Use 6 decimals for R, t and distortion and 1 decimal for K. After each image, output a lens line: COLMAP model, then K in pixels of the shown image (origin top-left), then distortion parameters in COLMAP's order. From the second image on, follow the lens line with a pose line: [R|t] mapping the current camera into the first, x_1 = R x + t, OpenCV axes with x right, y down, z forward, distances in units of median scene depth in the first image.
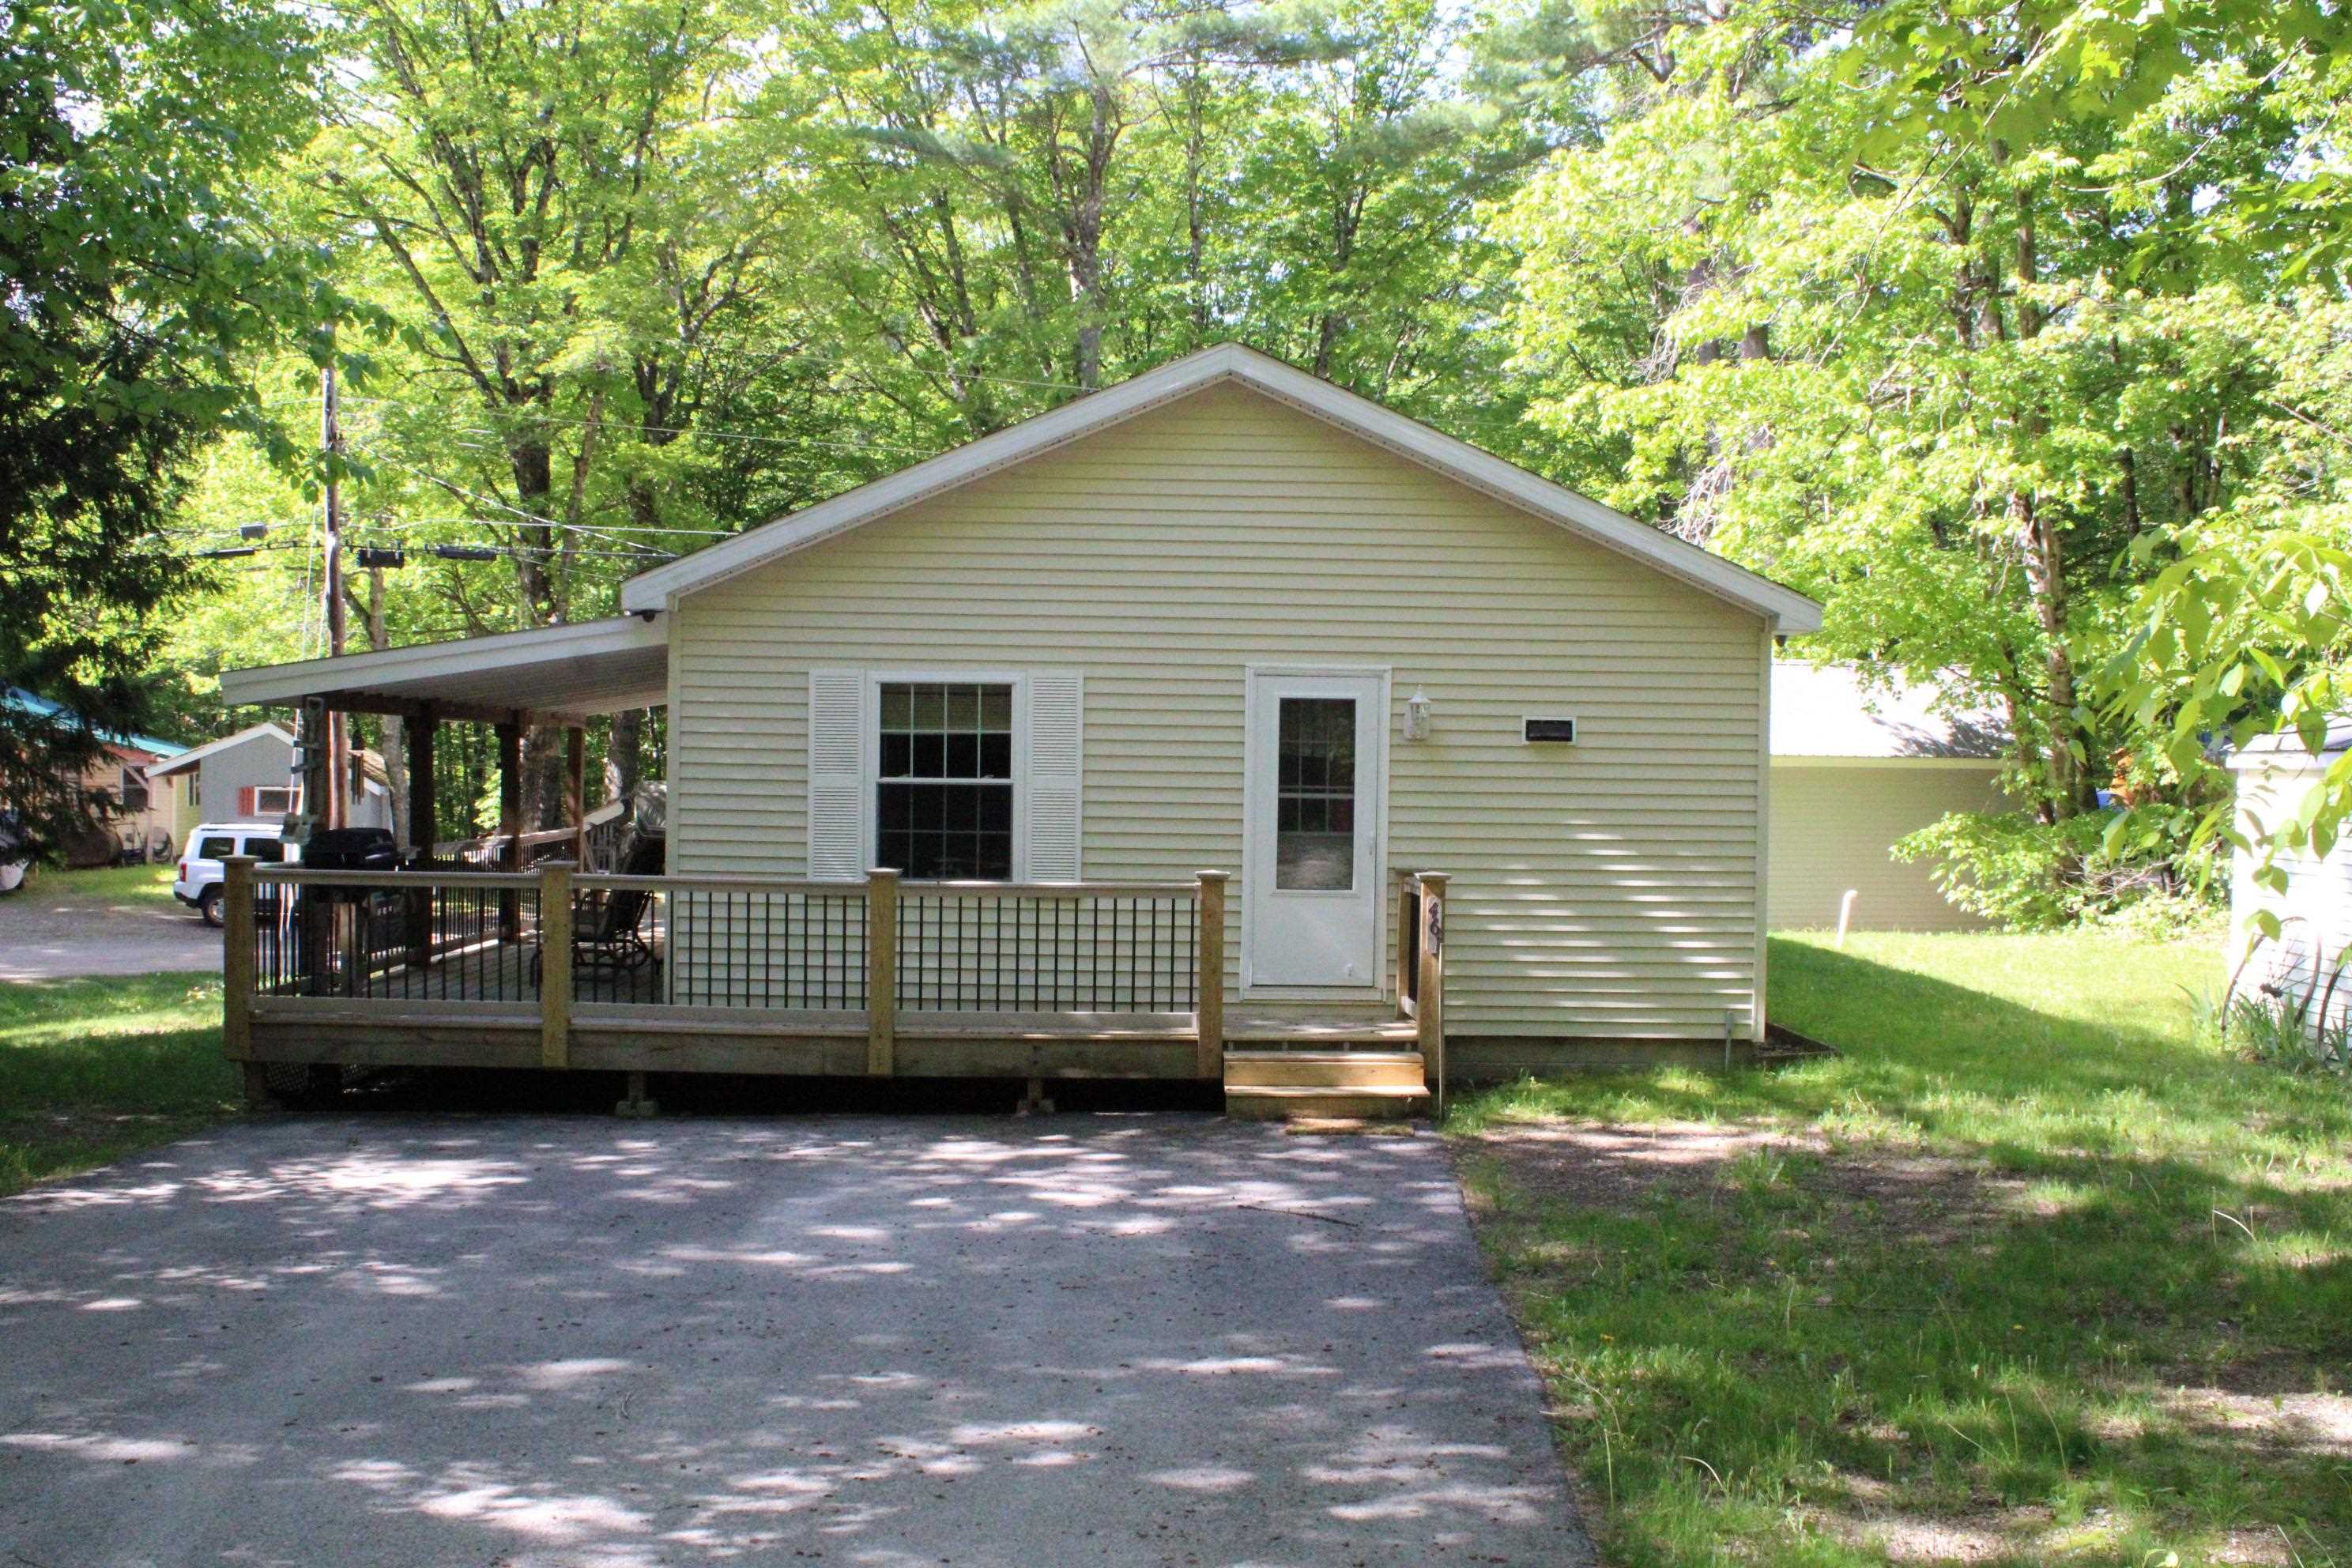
lens RADIAL K [[2121.9, 0, 1176.0], [0, 2121.9, 784.0], [0, 0, 1]] dist [-0.011772, -0.011961]
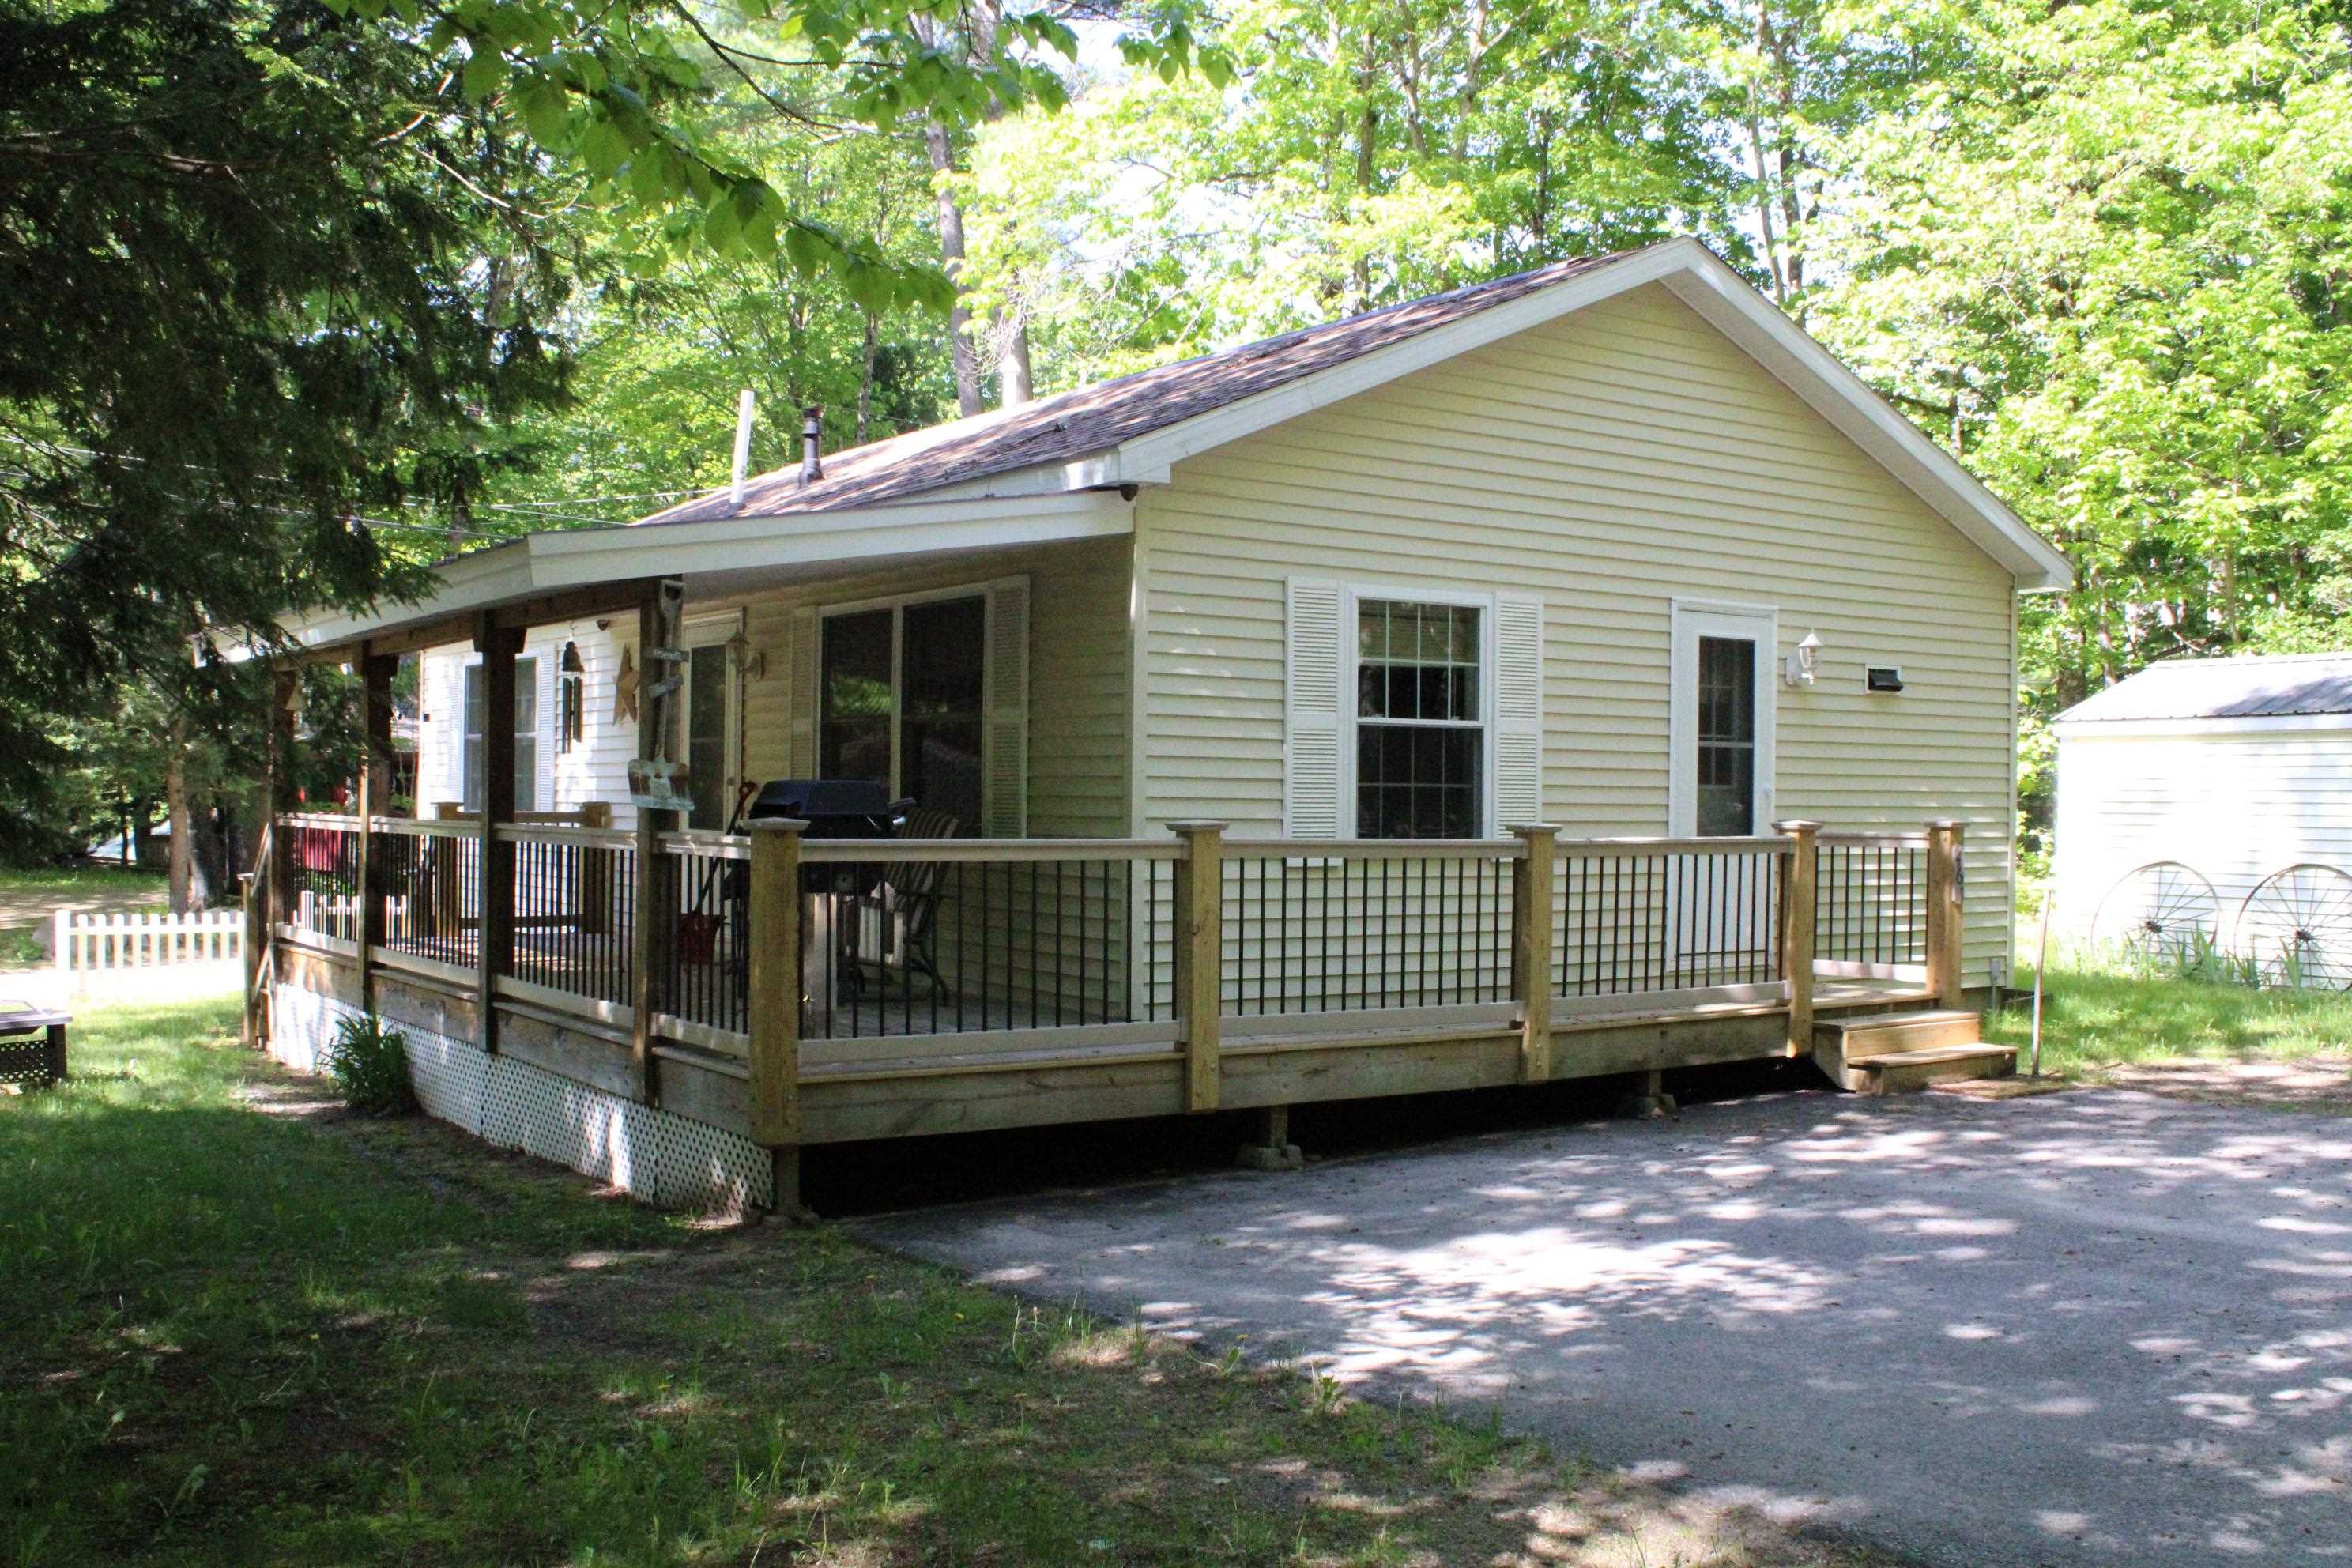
lens RADIAL K [[2121.9, 0, 1176.0], [0, 2121.9, 784.0], [0, 0, 1]] dist [-0.011772, -0.011961]
pose [[0.831985, -0.002772, 0.554791, -0.641475], [0.010246, 0.999894, -0.010369, 0.029890], [-0.554703, 0.014311, 0.831925, 0.371220]]
